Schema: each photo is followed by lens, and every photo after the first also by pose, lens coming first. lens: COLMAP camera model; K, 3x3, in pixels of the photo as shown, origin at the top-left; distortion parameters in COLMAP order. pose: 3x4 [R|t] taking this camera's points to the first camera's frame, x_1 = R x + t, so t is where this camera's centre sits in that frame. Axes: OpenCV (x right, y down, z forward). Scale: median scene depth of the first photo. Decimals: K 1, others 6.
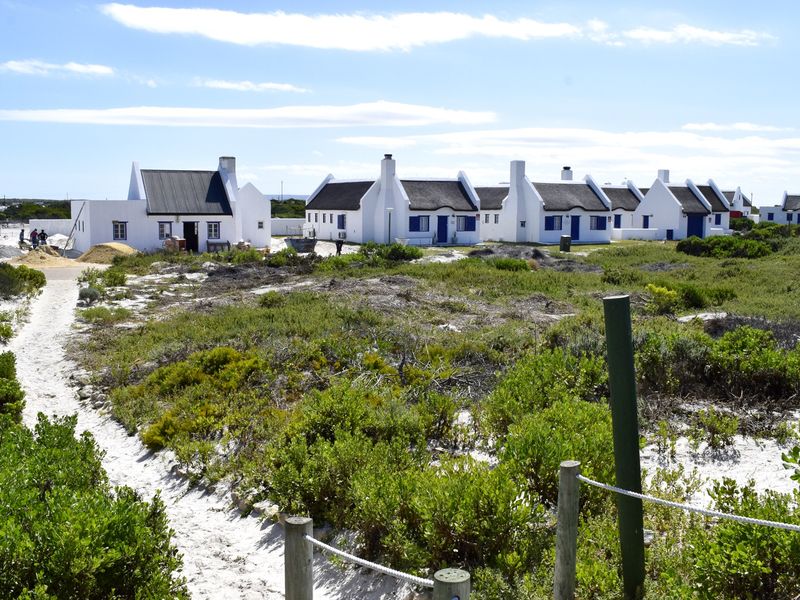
lens RADIAL K [[815.3, 0, 391.4], [0, 815.3, 297.8], [0, 0, 1]] dist [-0.080847, 0.000000]
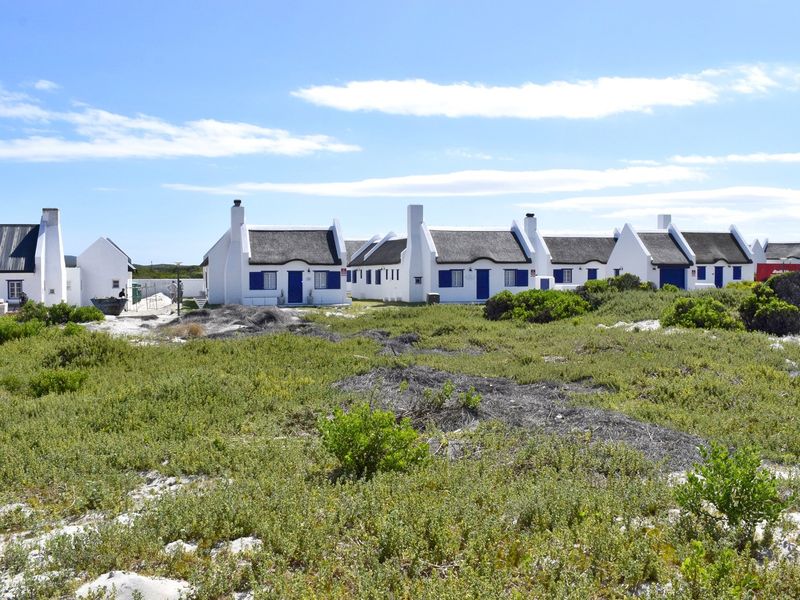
lens RADIAL K [[815.3, 0, 397.0], [0, 815.3, 295.4], [0, 0, 1]] dist [-0.080847, 0.000000]
pose [[0.982277, -0.000688, -0.187434, 0.333073], [-0.012150, 0.997656, -0.067336, -0.020222], [0.187041, 0.068420, 0.979966, 0.196953]]
